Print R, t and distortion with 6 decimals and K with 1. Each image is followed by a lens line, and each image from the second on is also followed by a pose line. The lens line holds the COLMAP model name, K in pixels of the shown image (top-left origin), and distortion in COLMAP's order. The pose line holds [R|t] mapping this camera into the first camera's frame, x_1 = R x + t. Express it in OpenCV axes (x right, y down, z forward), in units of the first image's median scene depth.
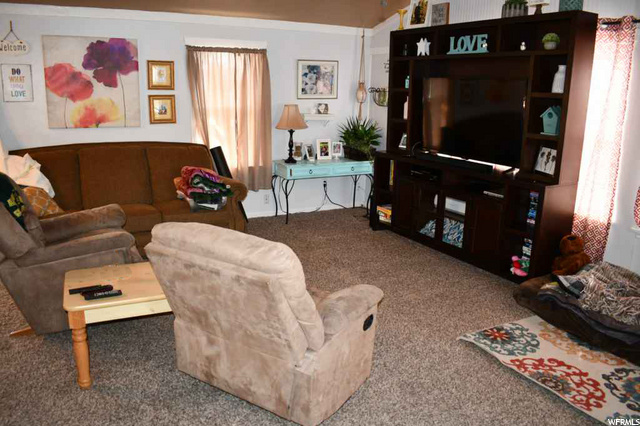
lens RADIAL K [[497.2, 0, 320.0], [0, 497.2, 213.0], [0, 0, 1]] dist [-0.083331, 0.001470]
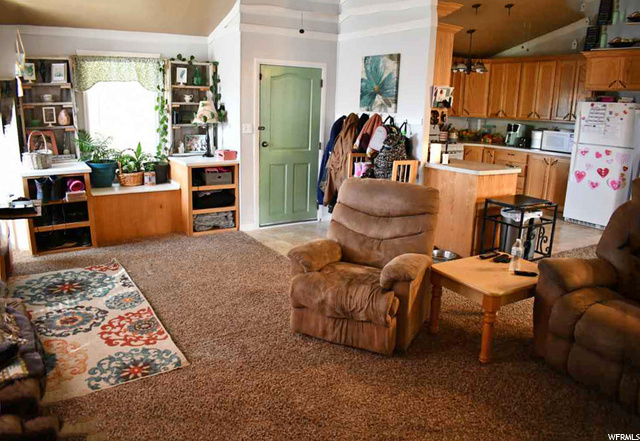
lens RADIAL K [[495.6, 0, 320.0], [0, 495.6, 220.5], [0, 0, 1]] dist [-0.075721, 0.003669]
pose [[-0.996142, -0.026781, -0.083574, 0.131998], [-0.061903, 0.889453, 0.452815, -0.442652], [0.062208, 0.456241, -0.887679, 1.863400]]
